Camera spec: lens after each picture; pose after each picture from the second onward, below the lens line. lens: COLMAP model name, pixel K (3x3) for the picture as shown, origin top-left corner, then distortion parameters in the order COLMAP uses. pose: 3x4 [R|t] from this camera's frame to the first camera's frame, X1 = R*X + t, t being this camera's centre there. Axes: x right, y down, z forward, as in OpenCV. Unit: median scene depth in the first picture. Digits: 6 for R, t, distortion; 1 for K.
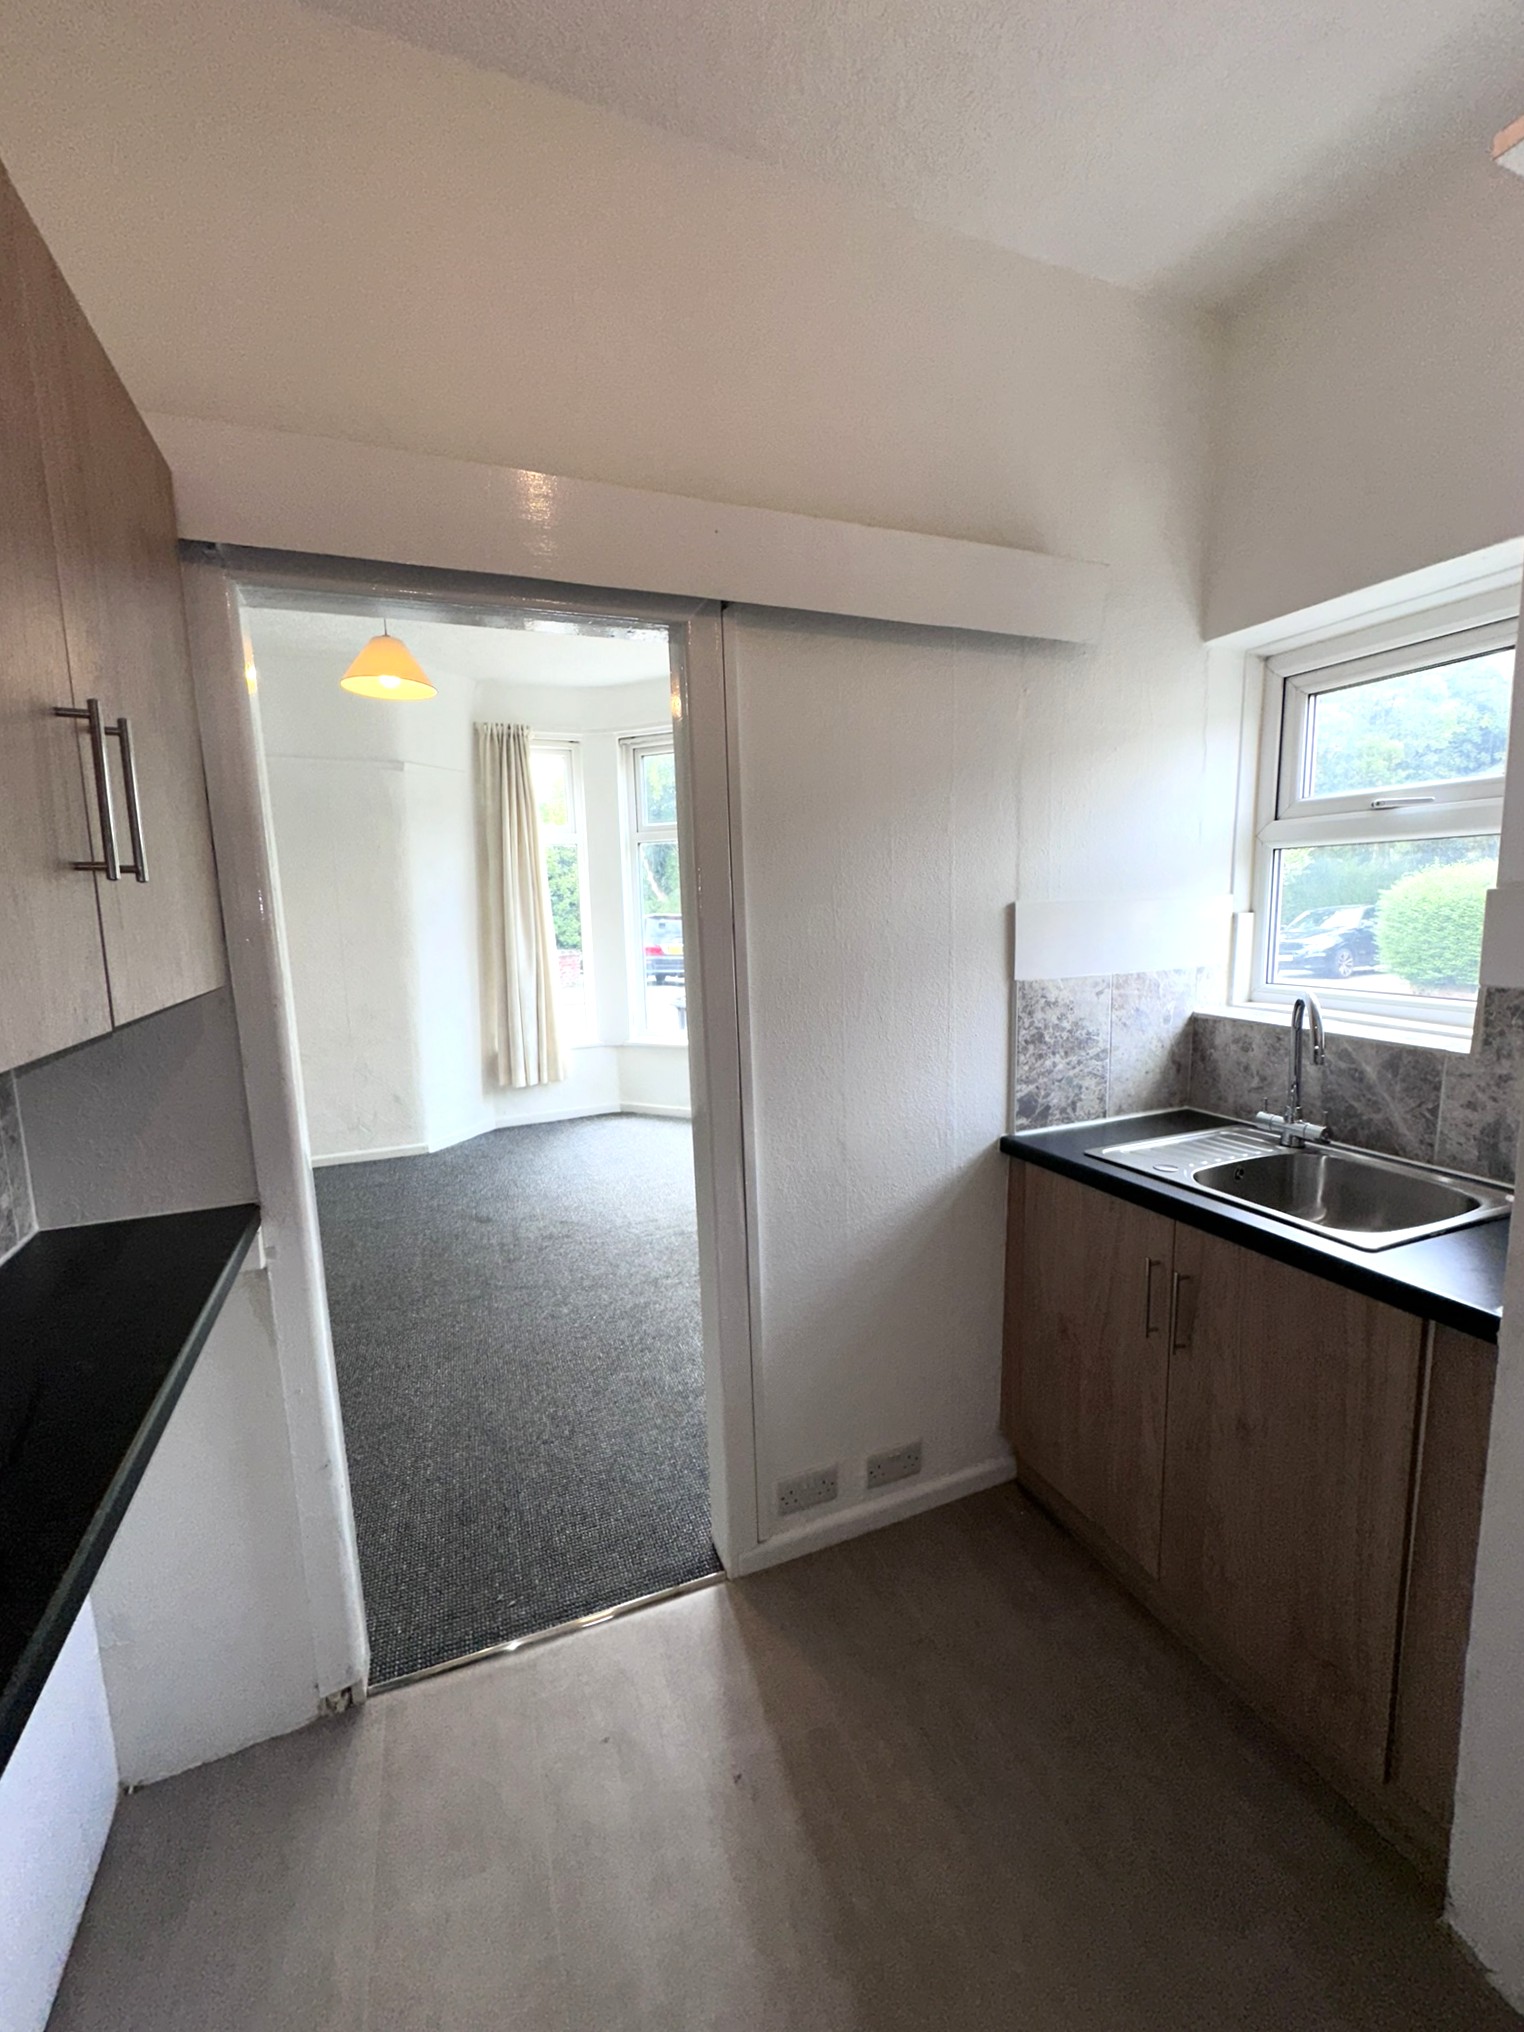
lens RADIAL K [[819.8, 0, 771.0], [0, 819.8, 1012.0], [0, 0, 1]] dist [-0.001012, 0.001103]
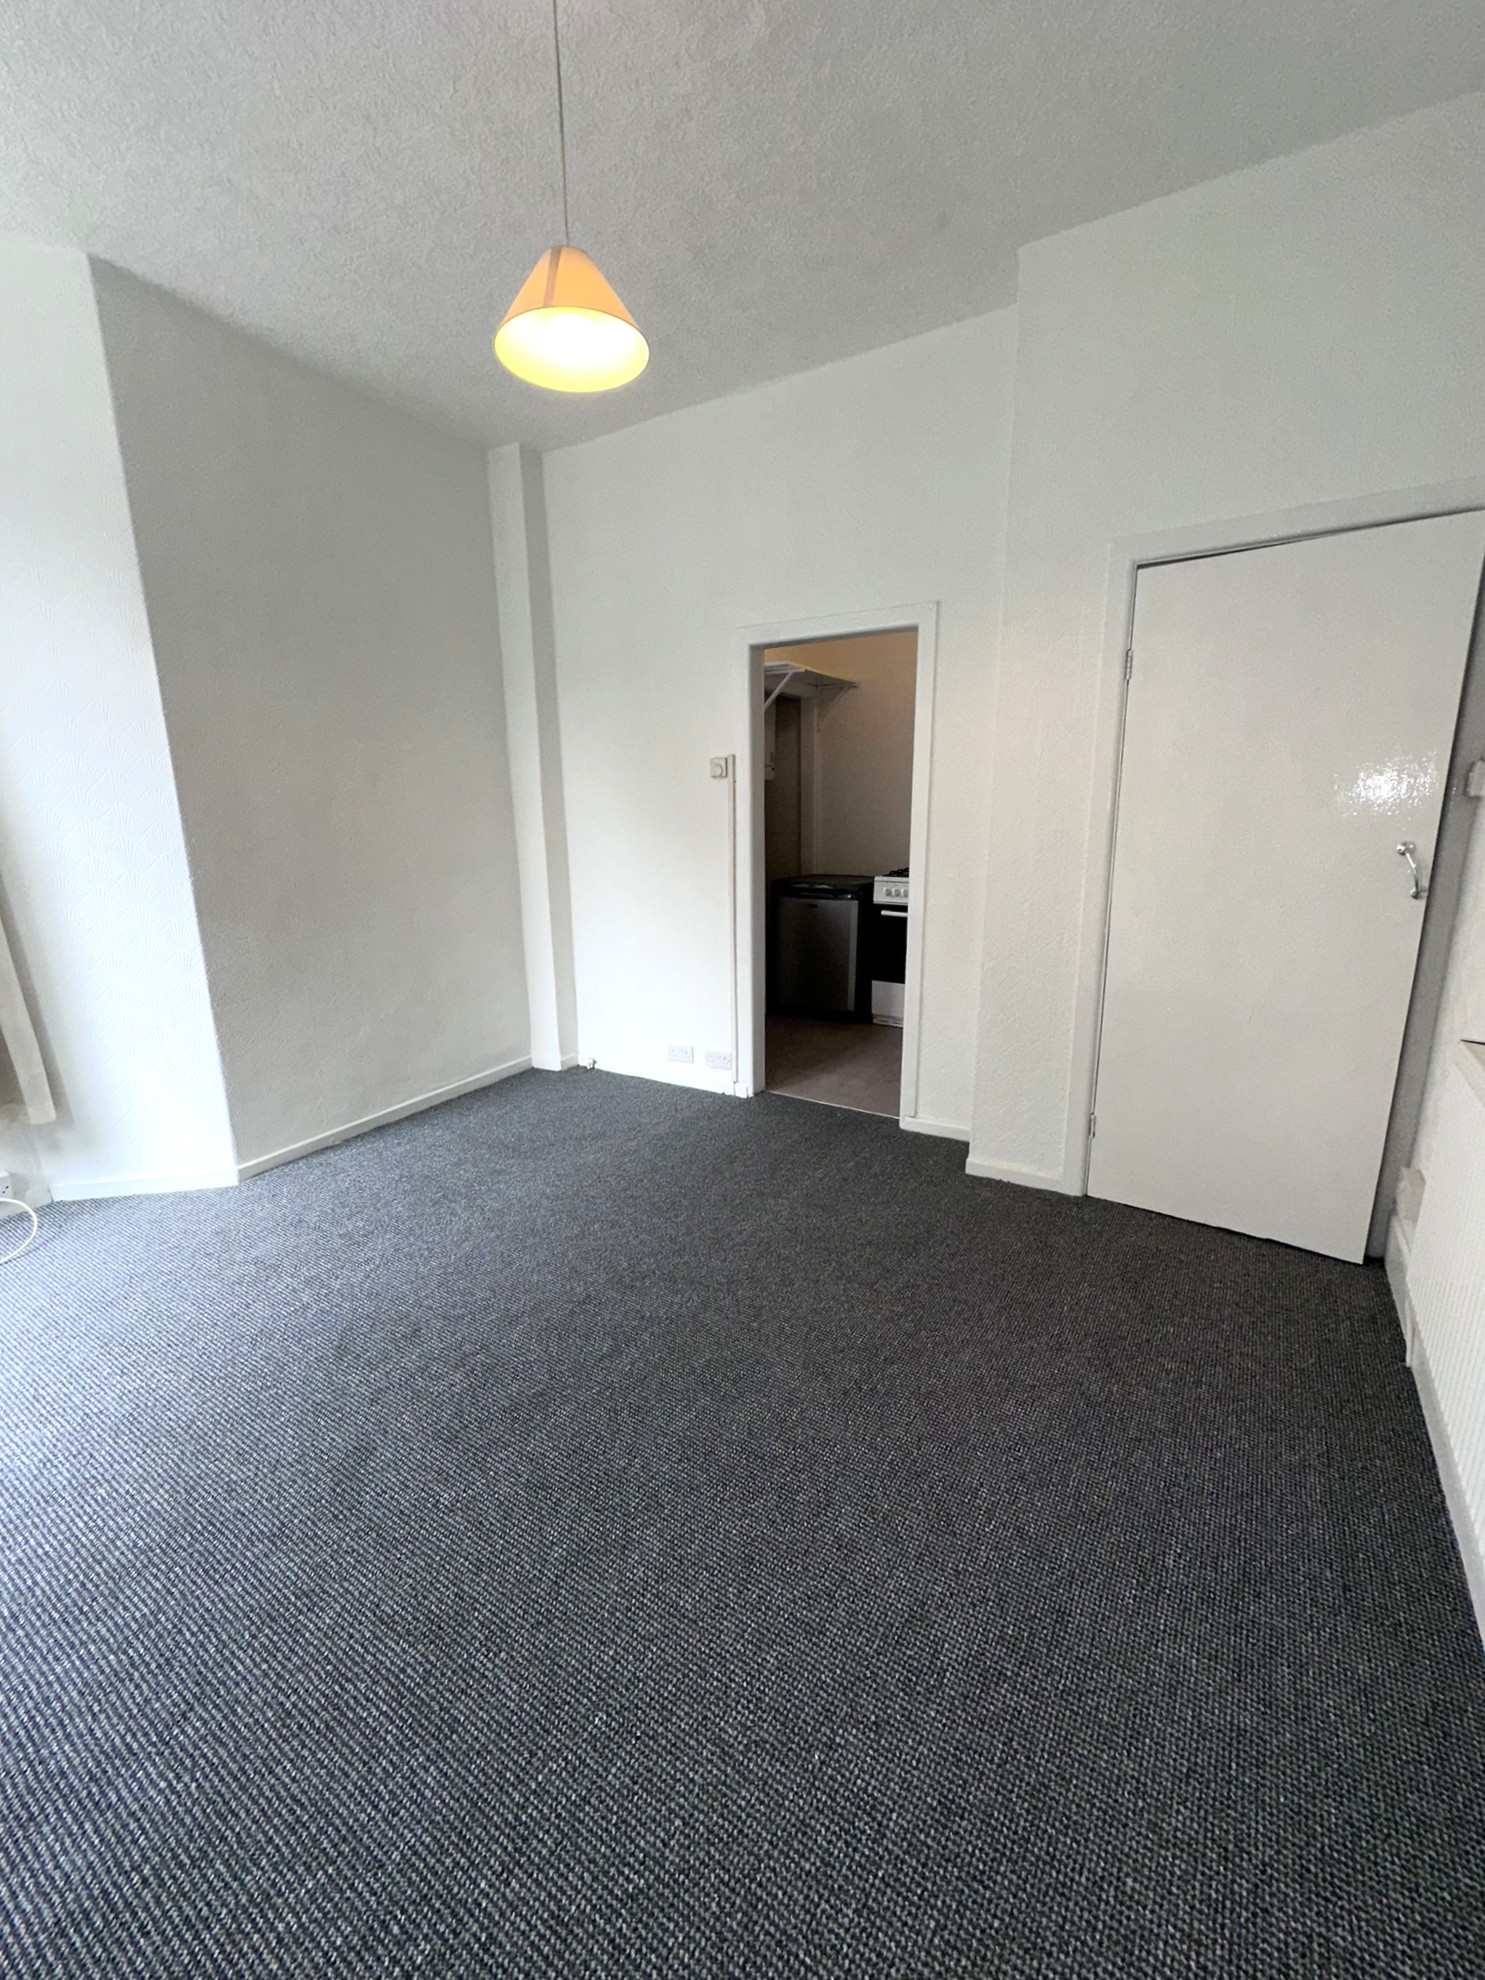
lens RADIAL K [[798.9, 0, 752.8], [0, 798.9, 992.4], [0, 0, 1]] dist [-0.001012, 0.001103]
pose [[-0.598532, -0.150055, 0.786920, -1.535924], [0.138611, 0.948087, 0.286215, -0.160092], [-0.789016, 0.280384, -0.546661, 1.945611]]
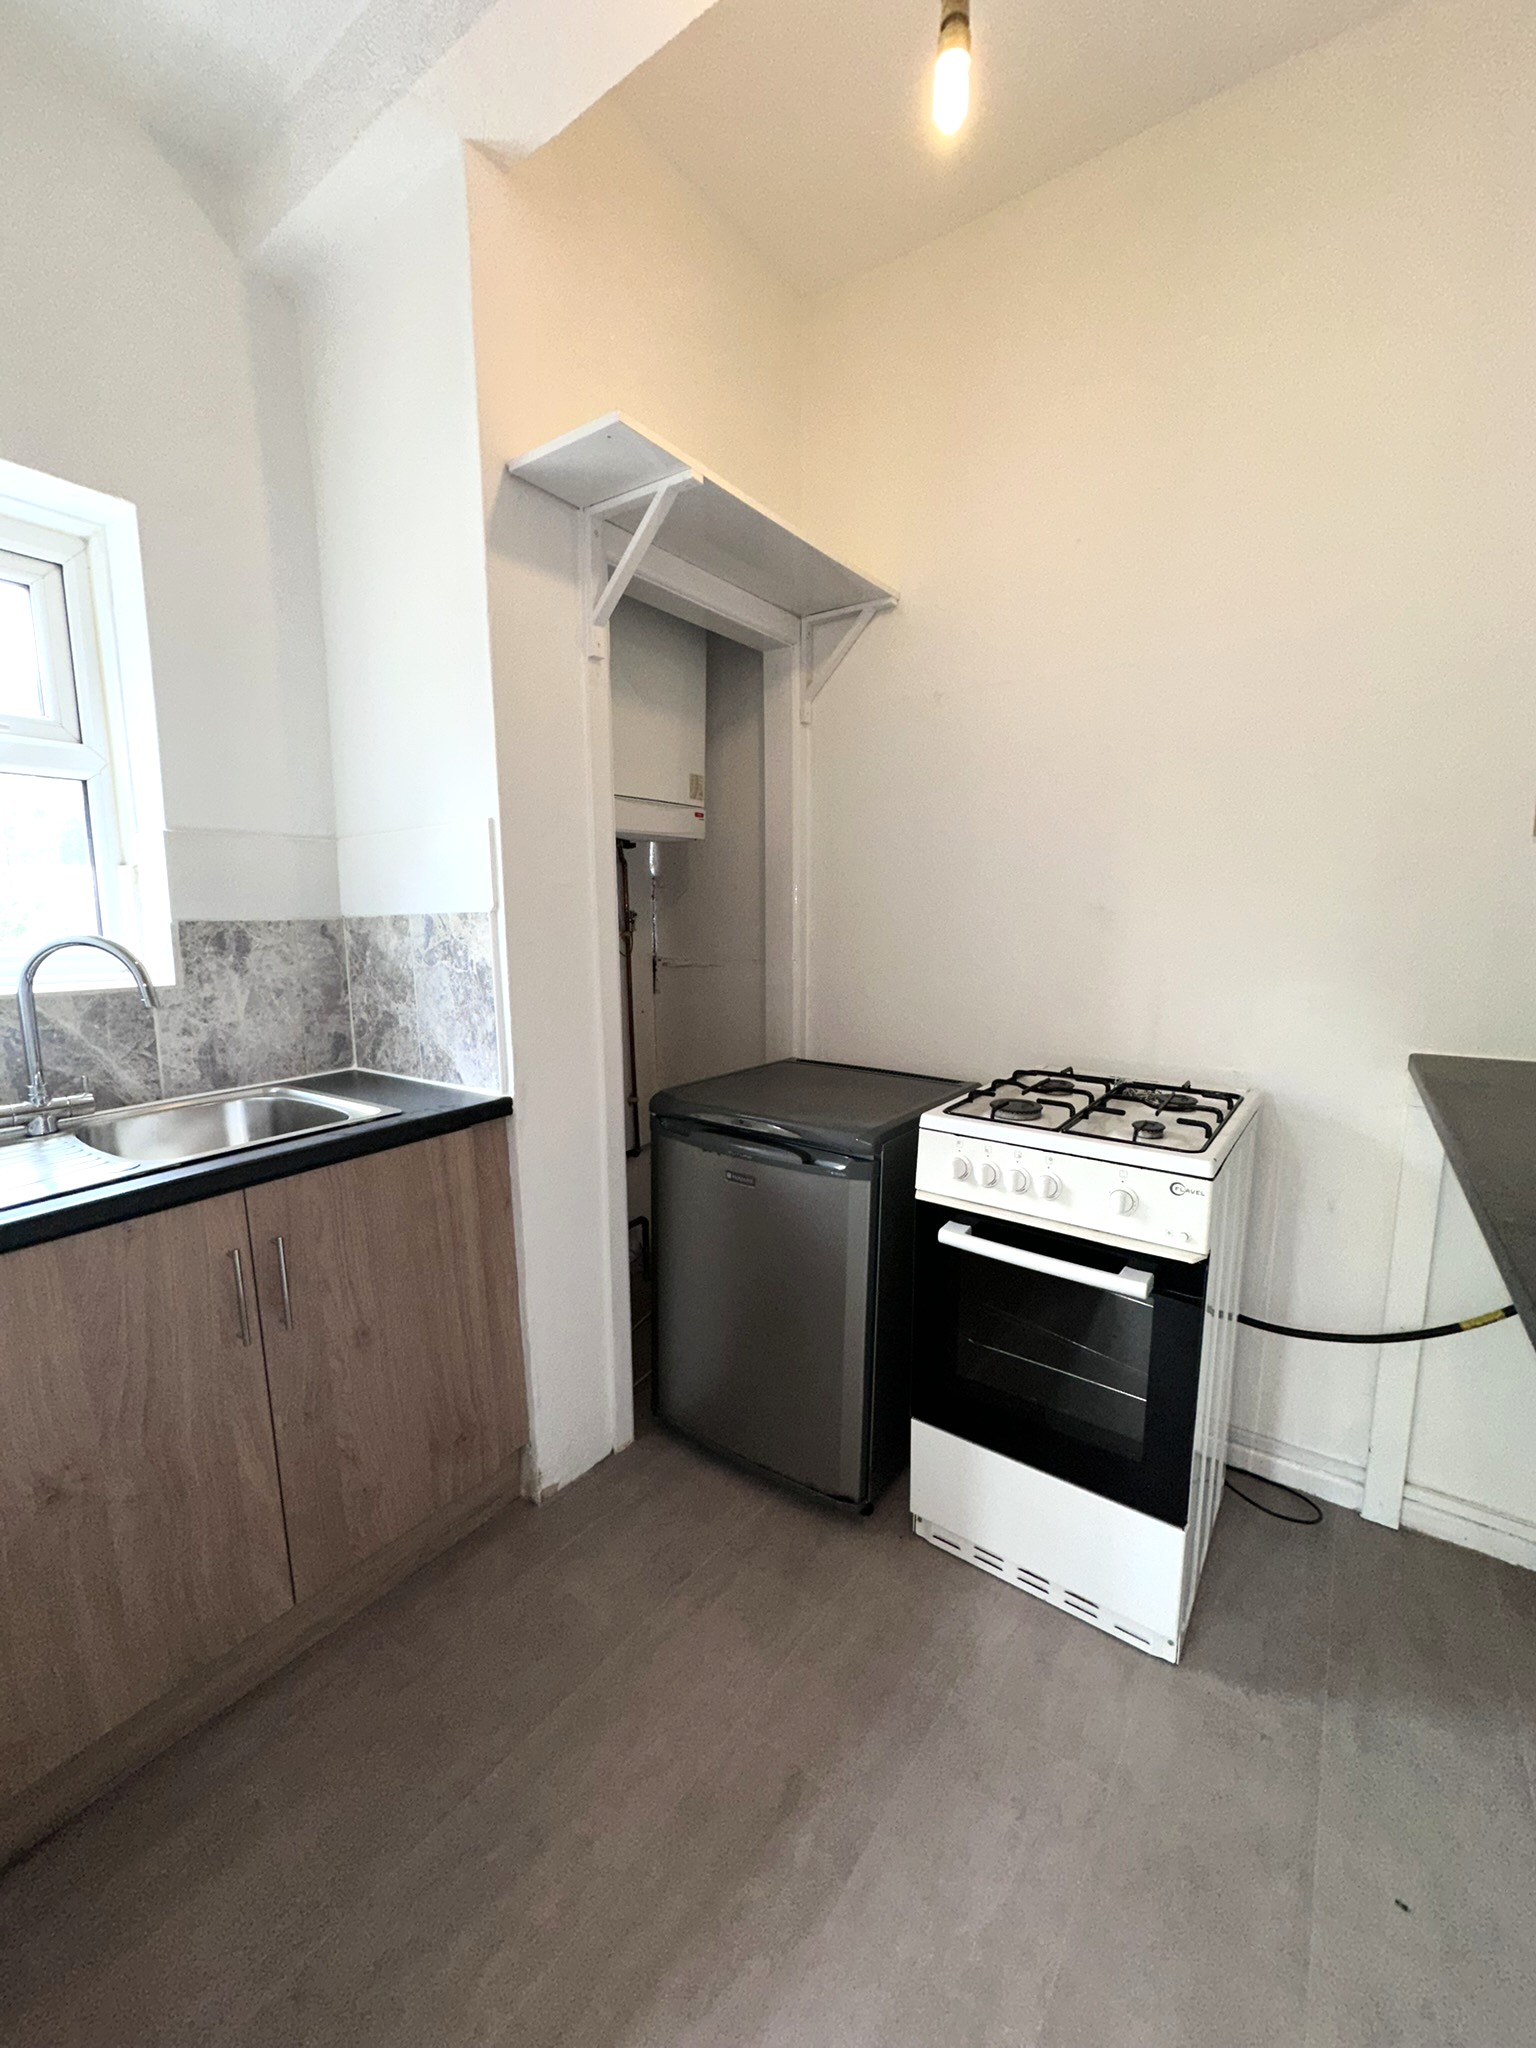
lens RADIAL K [[826.3, 0, 766.6], [0, 826.3, 1018.1], [0, 0, 1]] dist [-0.001012, 0.001103]
pose [[-0.519514, -0.091015, 0.849601, -0.384712], [0.130243, 0.974257, 0.184010, -0.003941], [-0.844478, 0.206251, -0.494286, 0.726051]]
